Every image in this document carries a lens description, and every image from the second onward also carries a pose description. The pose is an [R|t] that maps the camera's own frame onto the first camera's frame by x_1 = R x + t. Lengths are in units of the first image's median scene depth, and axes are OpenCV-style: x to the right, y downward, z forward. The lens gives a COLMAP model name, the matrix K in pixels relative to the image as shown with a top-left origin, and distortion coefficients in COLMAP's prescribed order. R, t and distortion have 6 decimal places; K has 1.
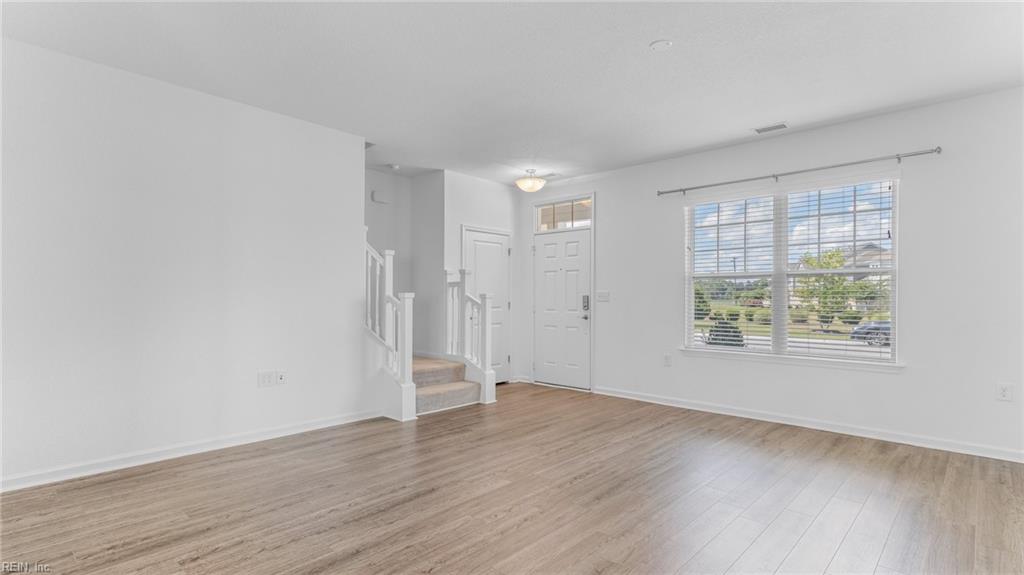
lens RADIAL K [[499.3, 0, 501.3], [0, 499.3, 294.2], [0, 0, 1]] dist [0.023669, -0.000662]
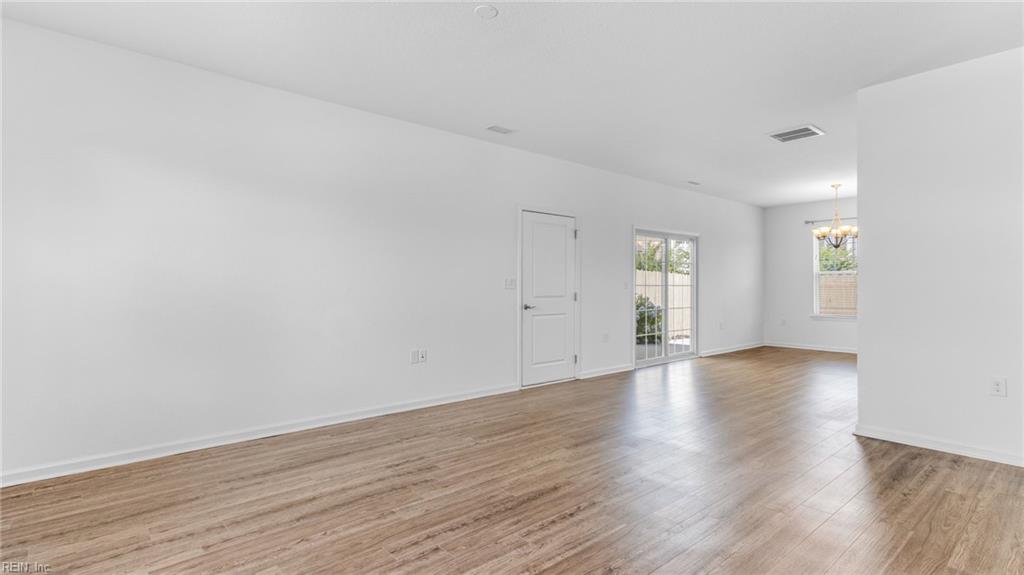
lens RADIAL K [[492.3, 0, 508.4], [0, 492.3, 281.3], [0, 0, 1]] dist [0.023735, 0.000068]
pose [[-0.995260, -0.002722, 0.097209, 0.098974], [-0.004752, 0.999775, -0.020662, 0.010668], [-0.097131, -0.021026, -0.995050, 1.027530]]
